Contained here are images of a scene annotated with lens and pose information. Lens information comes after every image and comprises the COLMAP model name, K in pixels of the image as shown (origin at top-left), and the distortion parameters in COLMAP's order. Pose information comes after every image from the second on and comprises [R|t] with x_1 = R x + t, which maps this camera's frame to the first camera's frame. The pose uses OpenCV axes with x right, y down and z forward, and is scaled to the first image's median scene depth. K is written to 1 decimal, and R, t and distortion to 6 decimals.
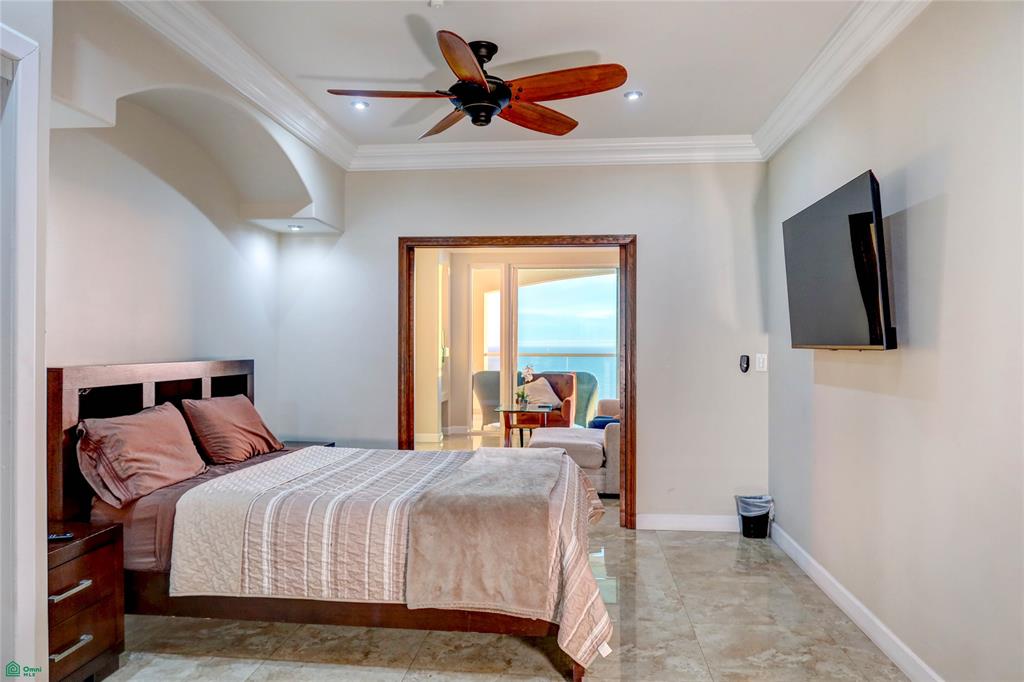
lens RADIAL K [[691.0, 0, 512.0], [0, 691.0, 341.0], [0, 0, 1]] dist [-0.031063, 0.004476]
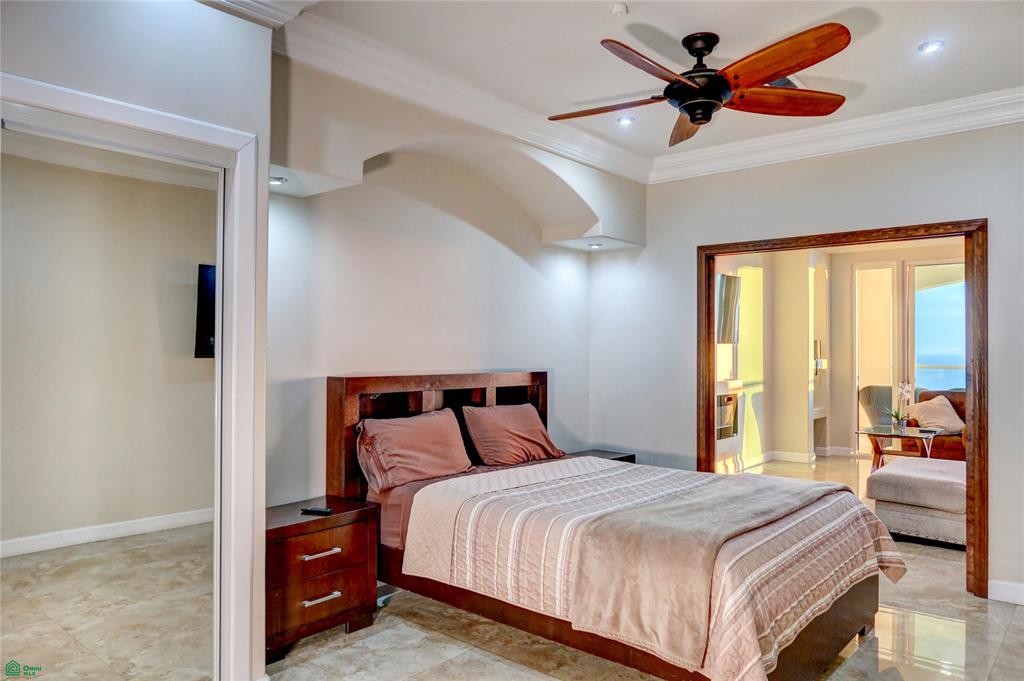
lens RADIAL K [[691.0, 0, 512.0], [0, 691.0, 340.5], [0, 0, 1]] dist [-0.031063, 0.004476]
pose [[0.821921, -0.007809, -0.569548, 0.298876], [0.000778, 0.999920, -0.012587, -0.012328], [0.569601, 0.009902, 0.821861, 0.111772]]
